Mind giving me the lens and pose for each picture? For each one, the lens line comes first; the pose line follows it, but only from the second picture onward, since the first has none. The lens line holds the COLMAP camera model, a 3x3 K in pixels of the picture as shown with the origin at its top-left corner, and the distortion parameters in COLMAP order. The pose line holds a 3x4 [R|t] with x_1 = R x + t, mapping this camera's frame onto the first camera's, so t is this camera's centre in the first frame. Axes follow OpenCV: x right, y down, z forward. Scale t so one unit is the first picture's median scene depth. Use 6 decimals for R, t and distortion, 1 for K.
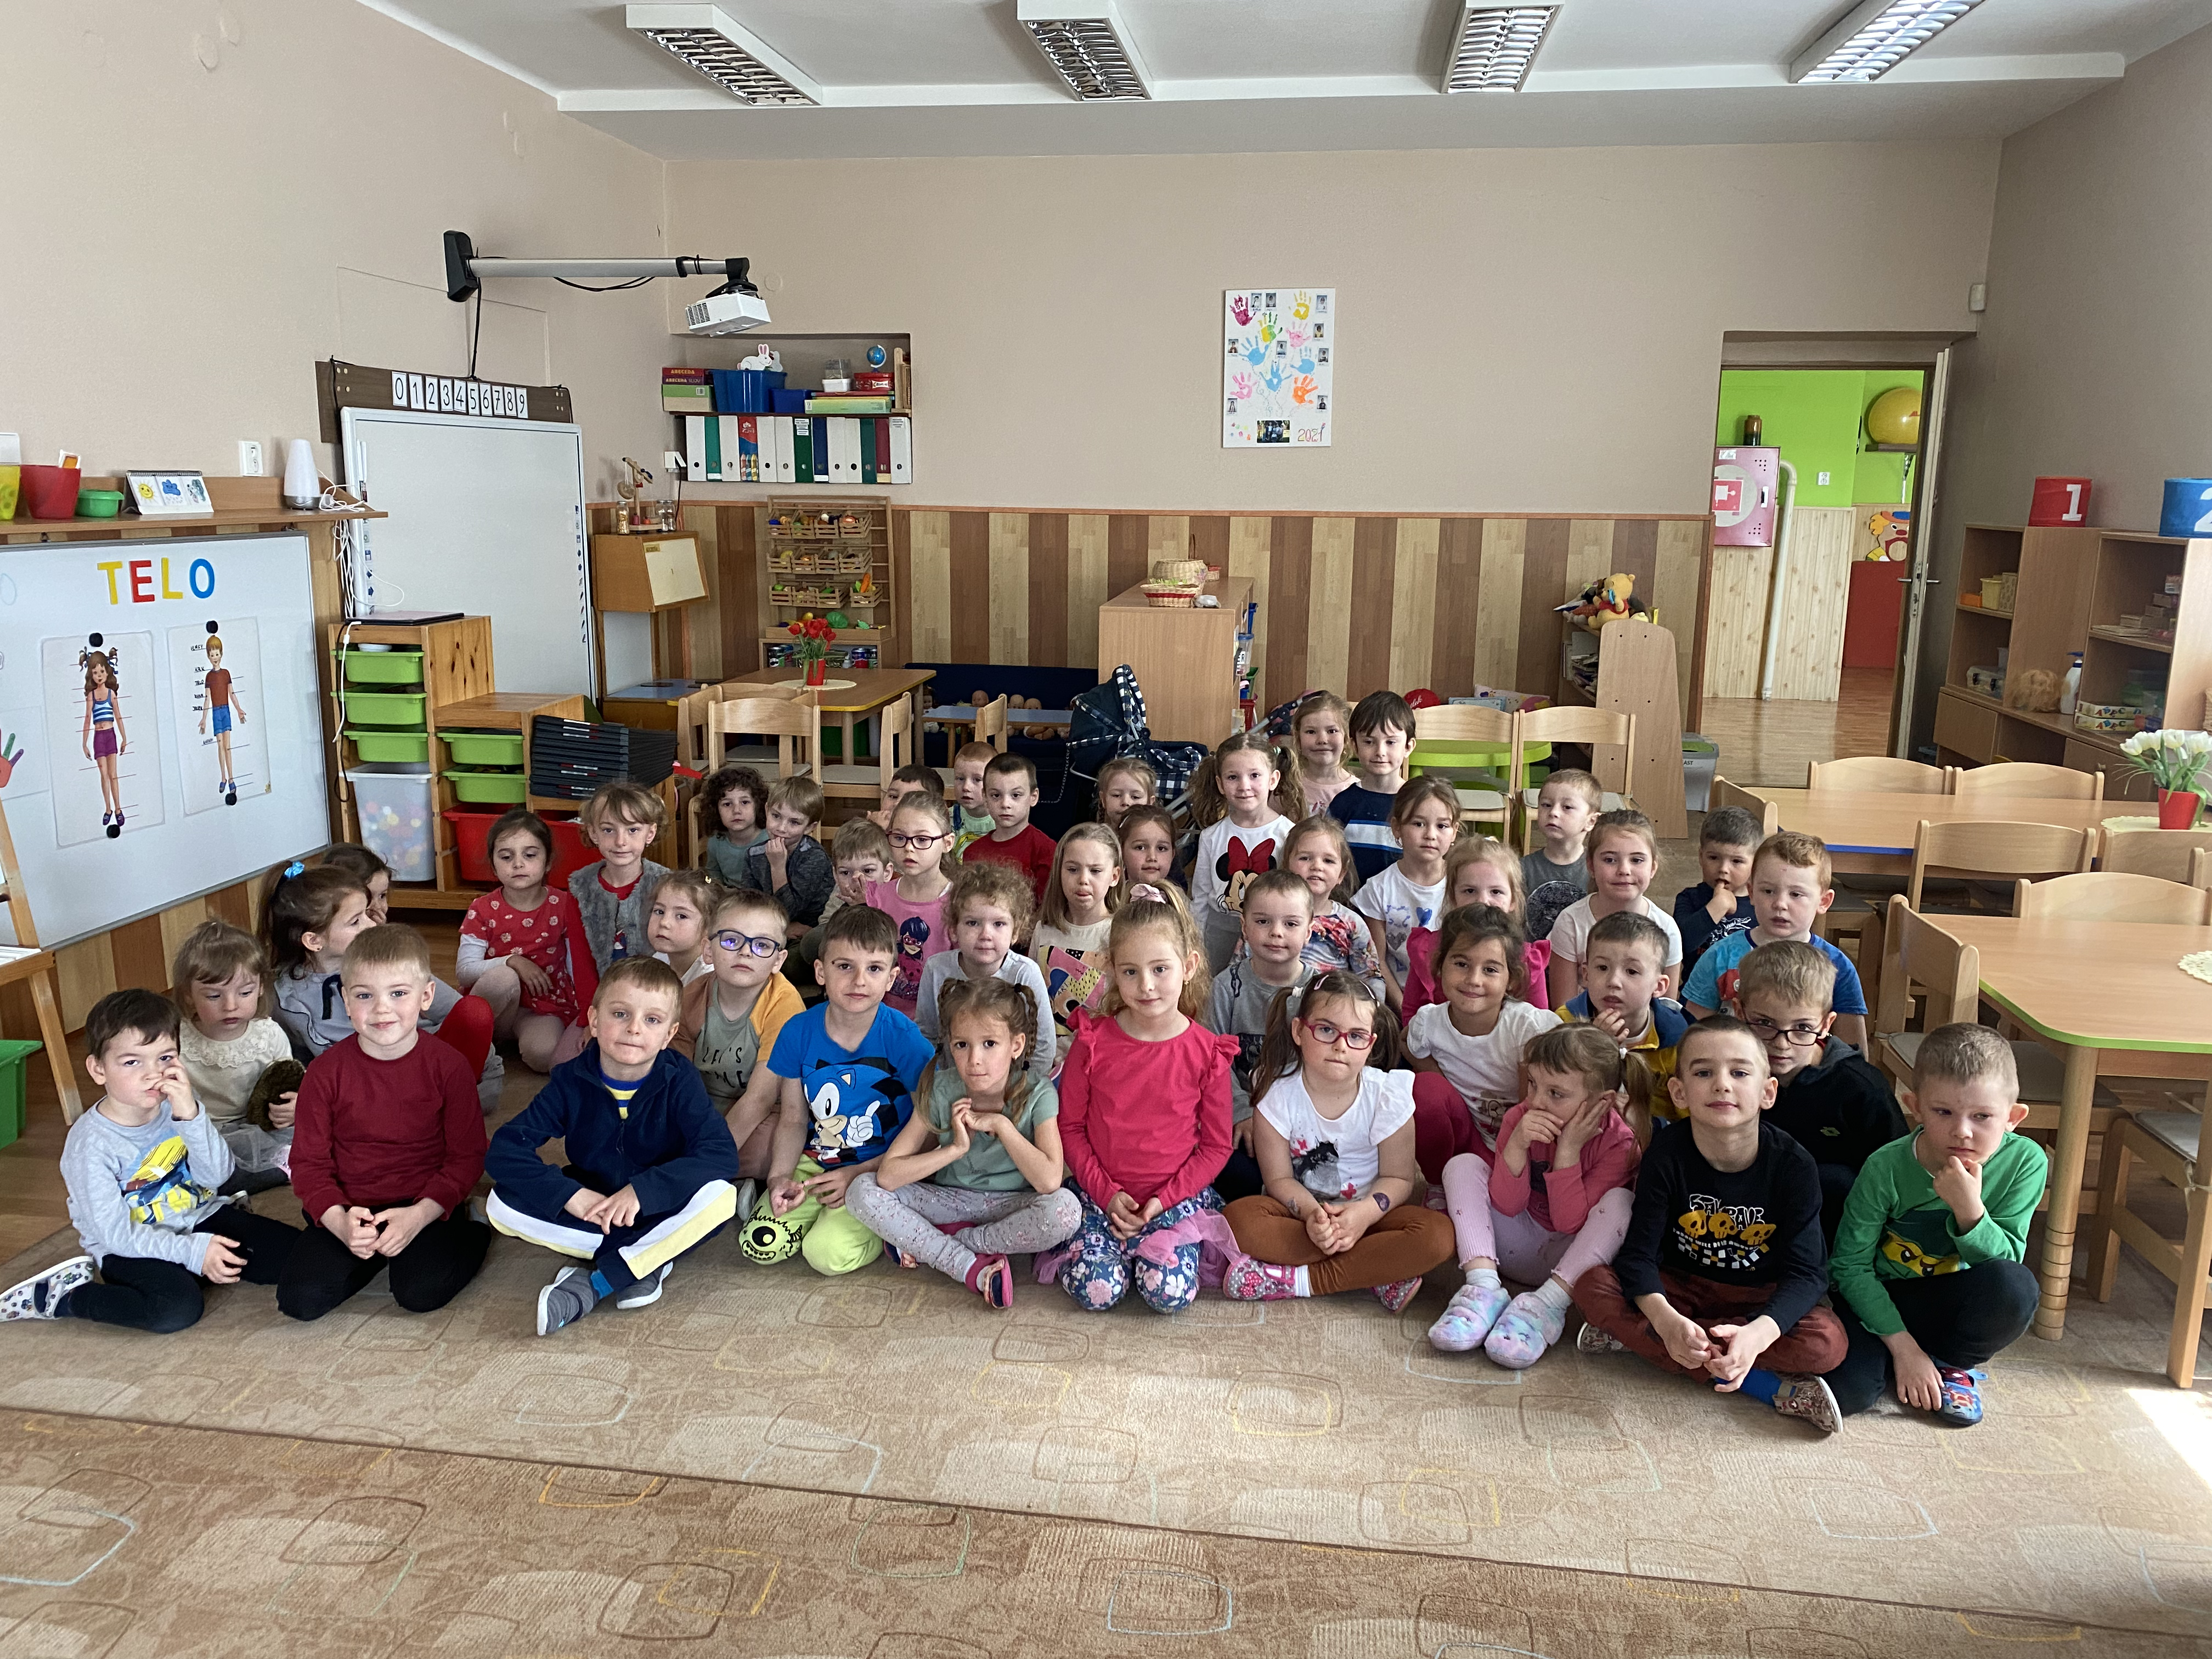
lens RADIAL K [[1742.7, 0, 1106.0], [0, 1742.7, 829.5], [0, 0, 1]] dist [0.047362, -0.007454]
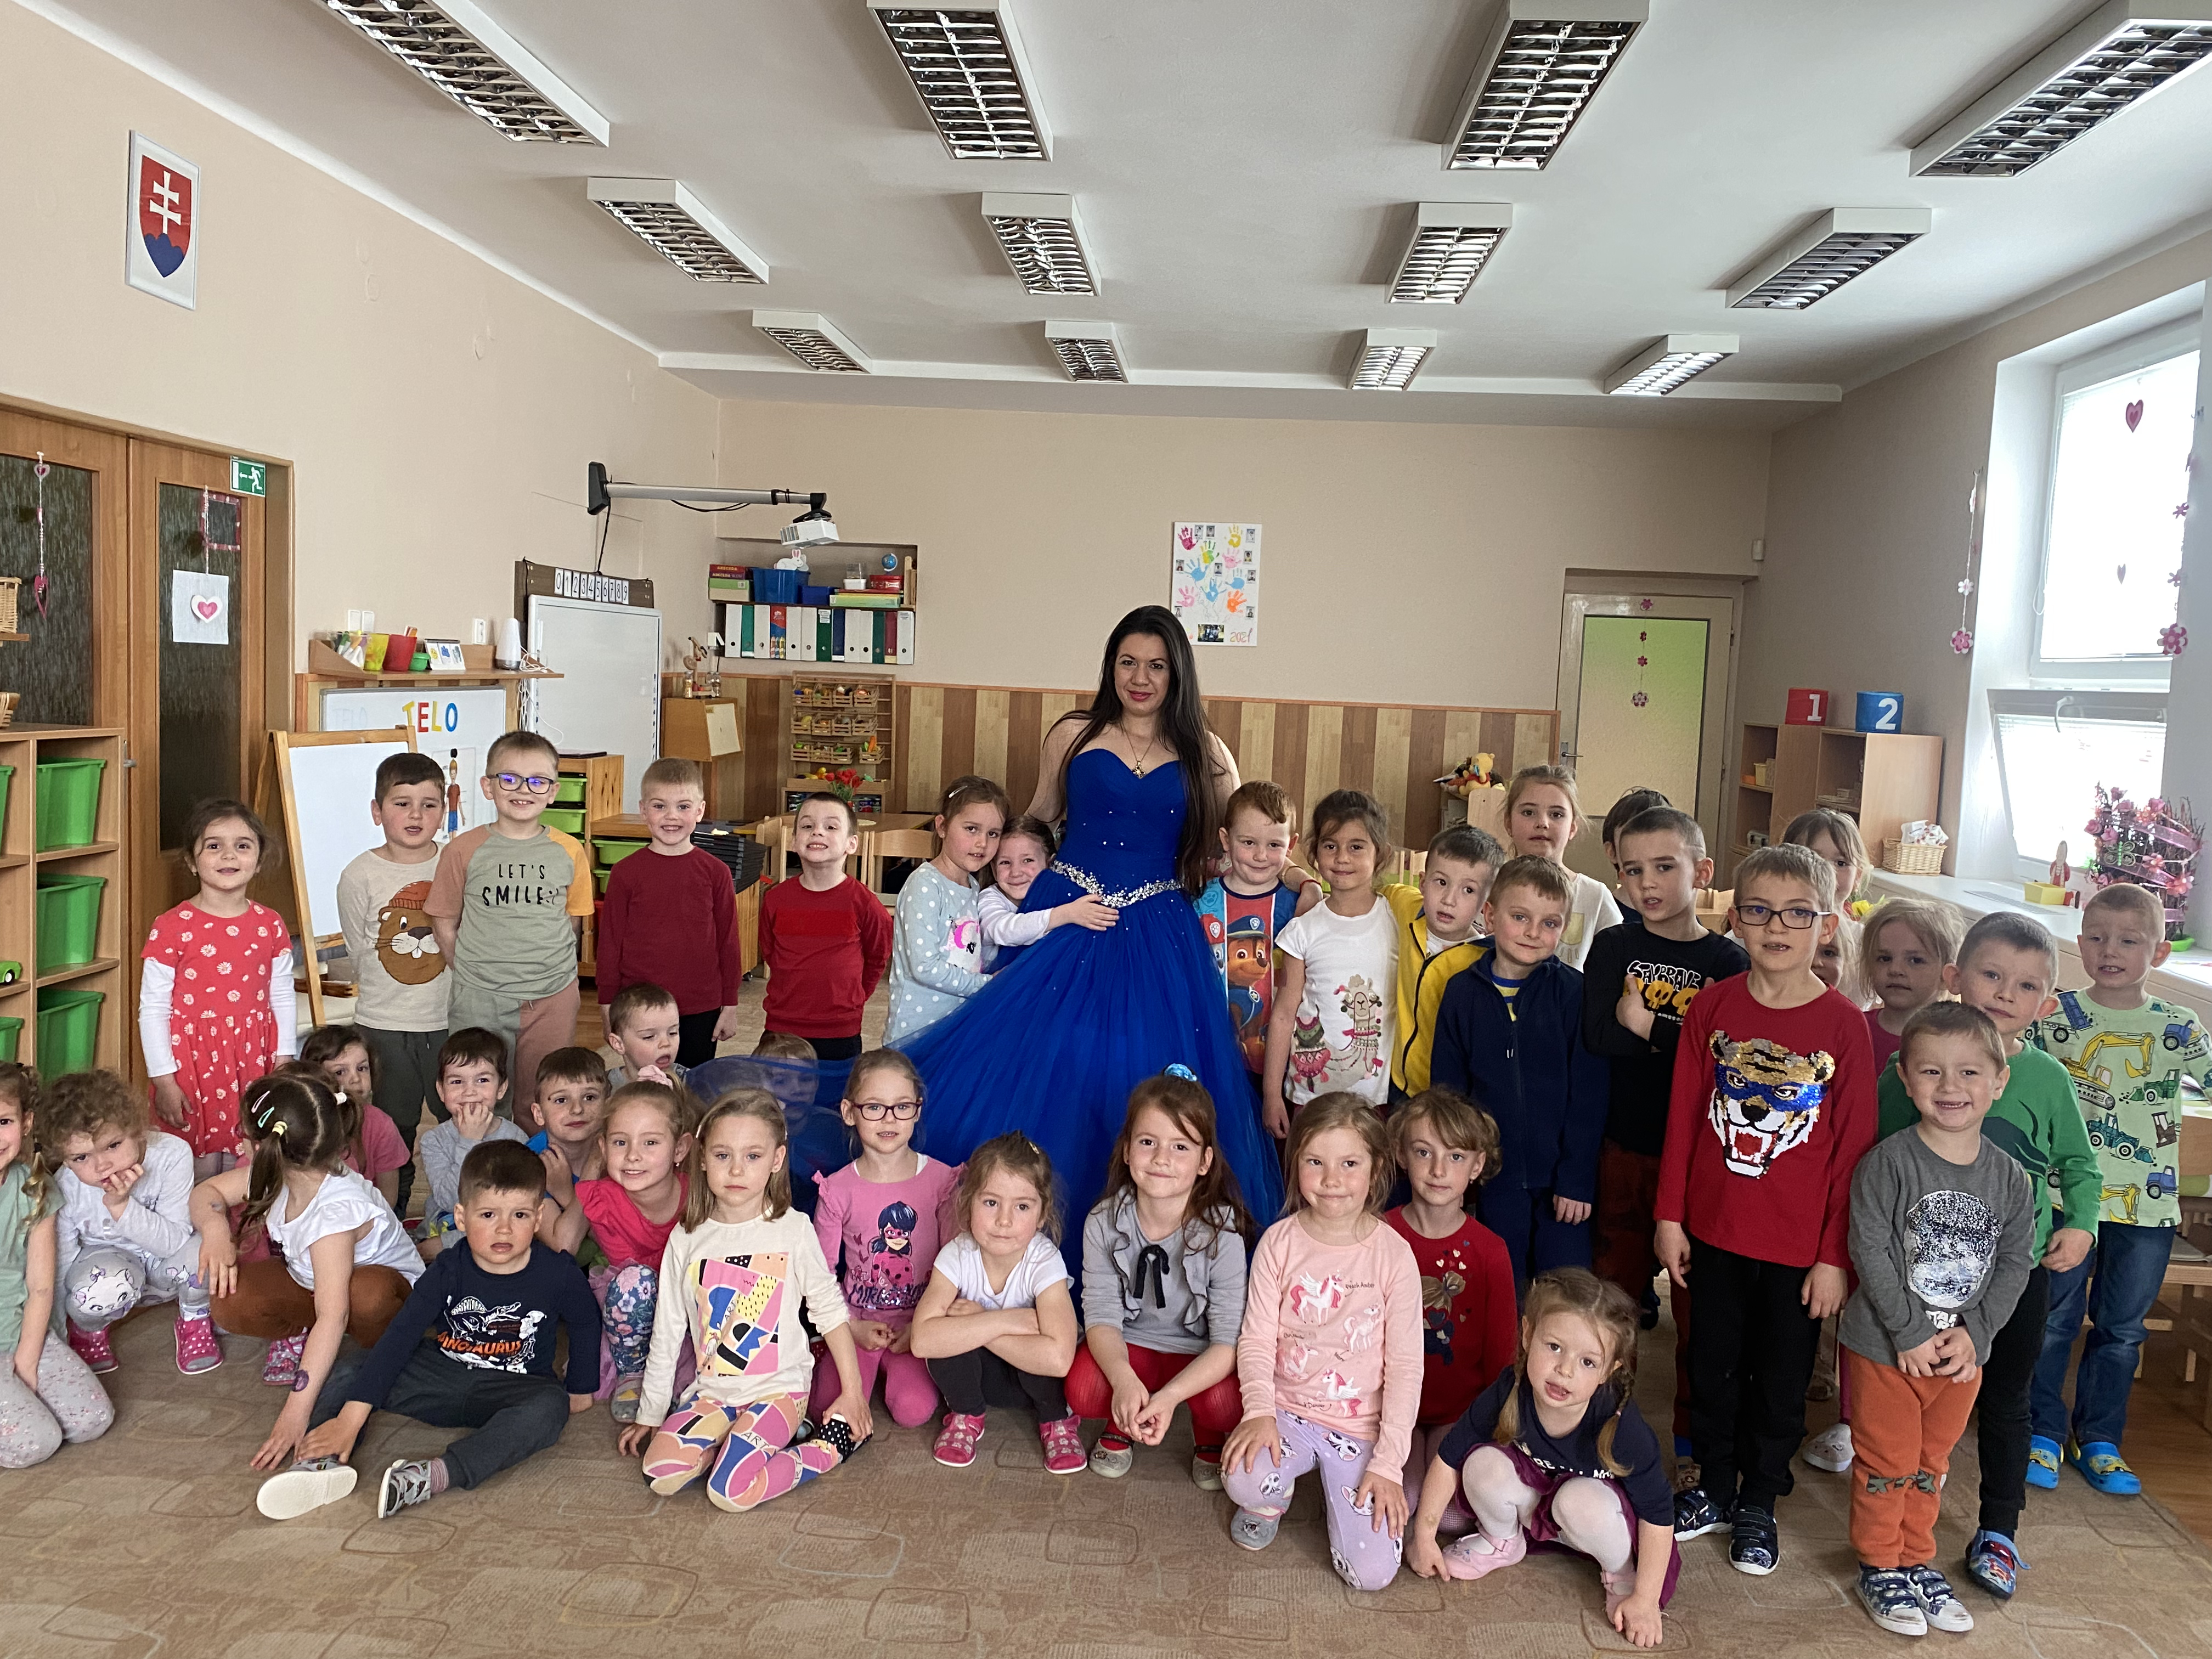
lens RADIAL K [[1774.1, 0, 1106.0], [0, 1774.1, 829.5], [0, 0, 1]] dist [0.104523, 0.002258]
pose [[0.997657, 0.026302, 0.063159, -0.055520], [-0.019385, 0.993990, -0.107739, 0.050041], [-0.065613, 0.106262, 0.992171, -0.240679]]
